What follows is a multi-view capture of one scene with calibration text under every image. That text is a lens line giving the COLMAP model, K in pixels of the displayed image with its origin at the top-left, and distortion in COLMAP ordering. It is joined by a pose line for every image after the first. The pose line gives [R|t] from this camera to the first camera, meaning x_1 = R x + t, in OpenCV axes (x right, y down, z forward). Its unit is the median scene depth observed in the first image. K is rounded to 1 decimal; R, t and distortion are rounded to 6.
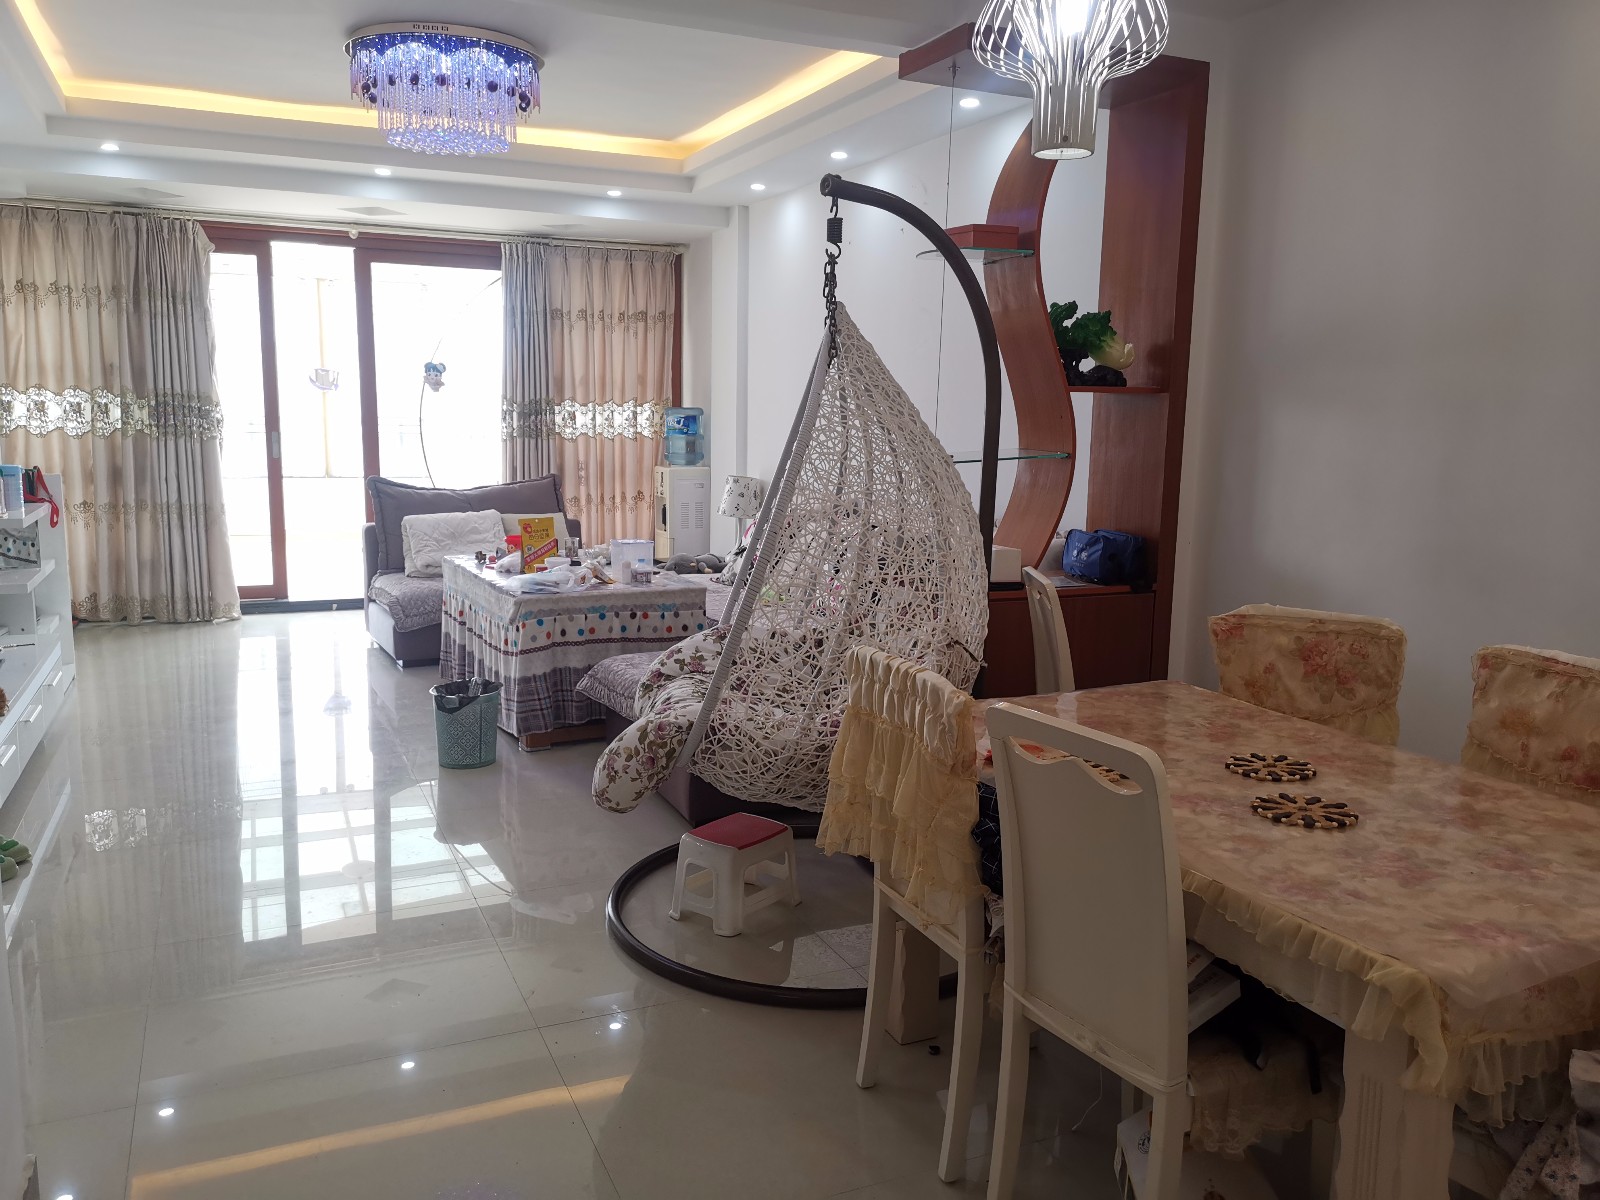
lens RADIAL K [[1237.3, 0, 800.0], [0, 1237.3, 600.0], [0, 0, 1]] dist [0.051820, -0.062883]
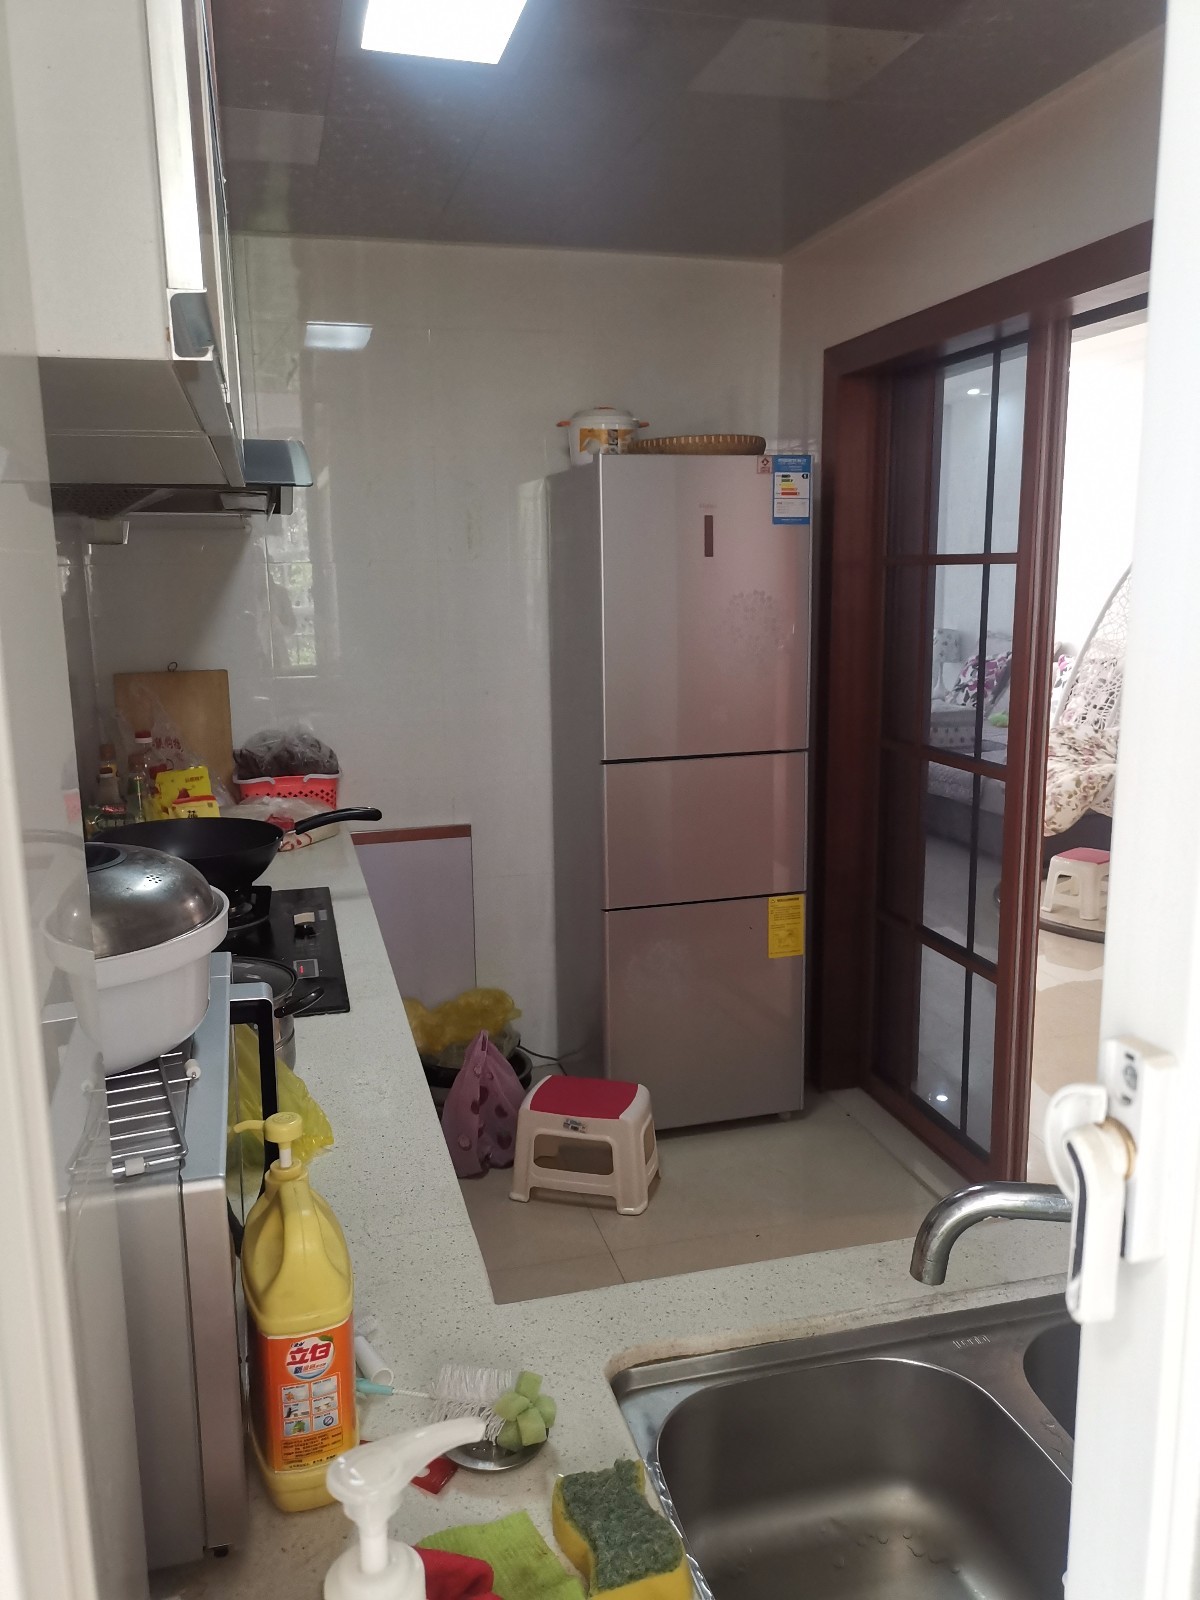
lens RADIAL K [[1237.3, 0, 600.0], [0, 1237.3, 800.0], [0, 0, 1]] dist [0.051820, -0.062883]
pose [[0.986614, -0.003432, -0.163040, -0.188593], [0.008116, 0.999573, 0.028067, 0.033705], [0.162874, -0.029014, 0.986220, -0.284167]]
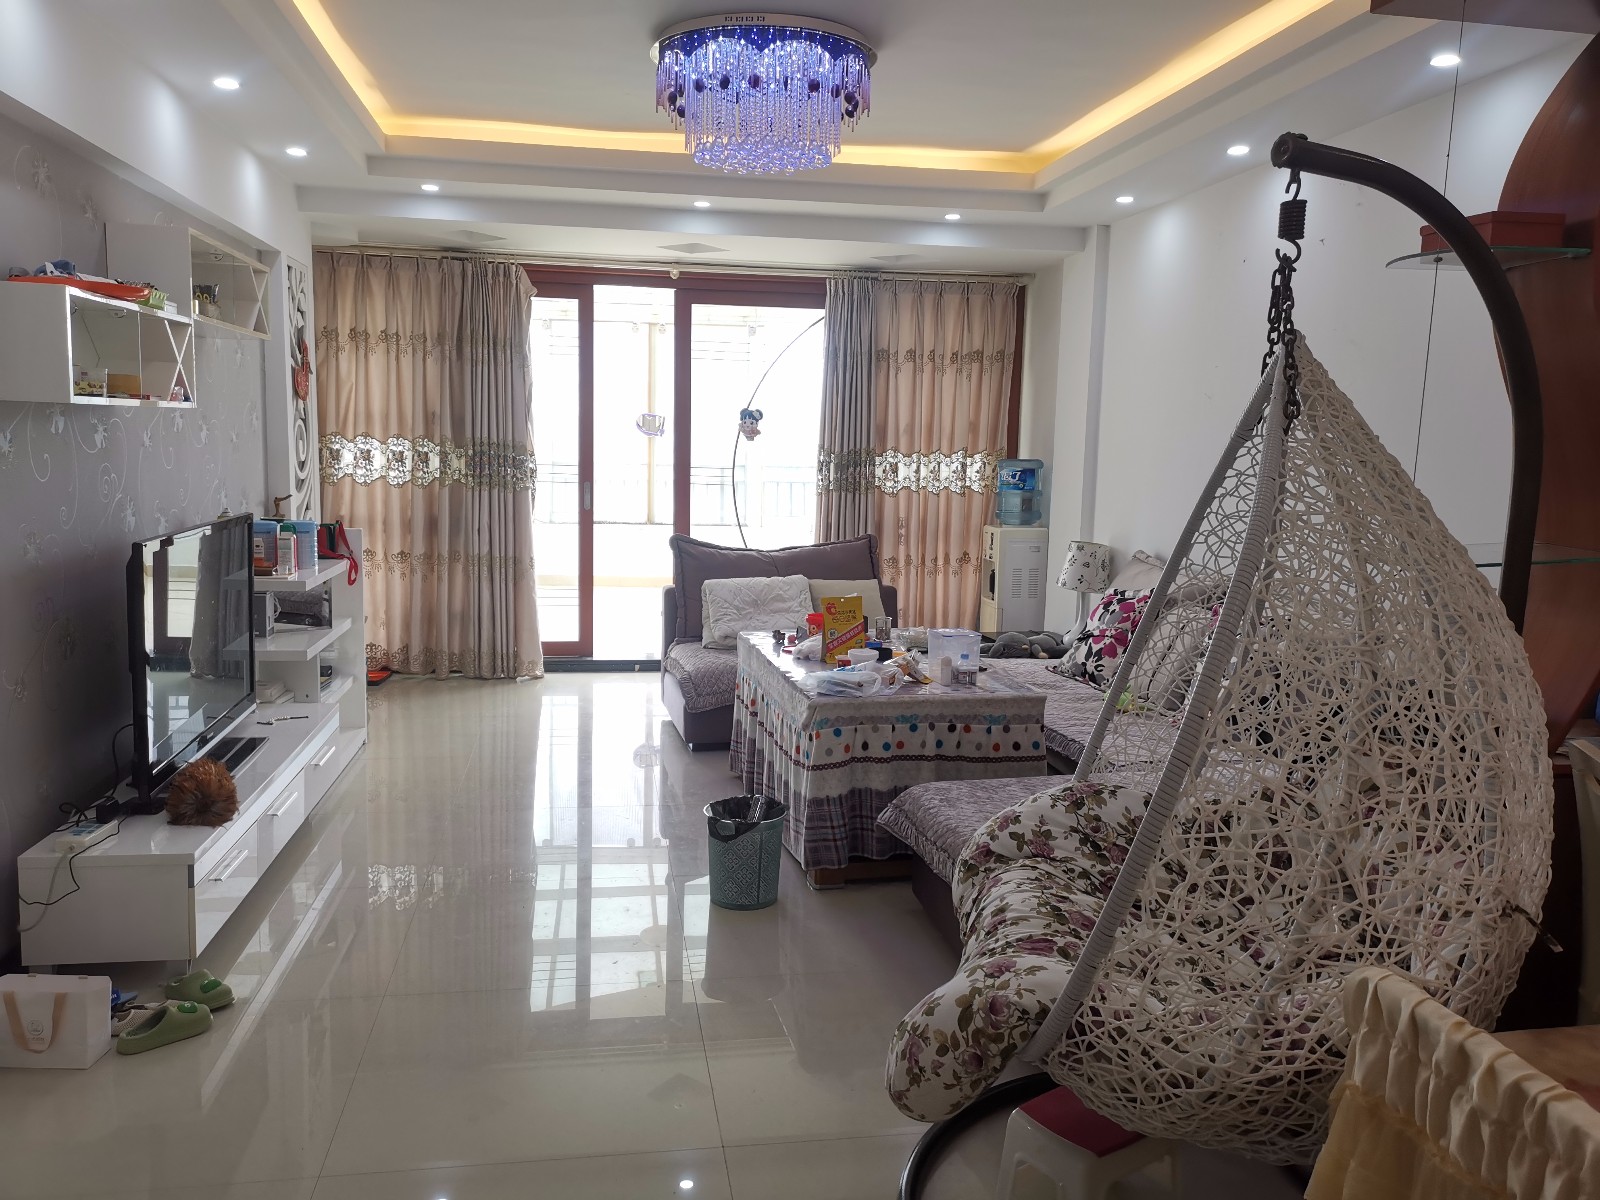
lens RADIAL K [[1237.3, 0, 800.0], [0, 1237.3, 600.0], [0, 0, 1]] dist [0.051820, -0.062883]
pose [[0.966264, 0.038747, -0.254624, -0.020212], [-0.046511, 0.998616, -0.024539, -0.031887], [0.253320, 0.035554, 0.966729, 0.138312]]
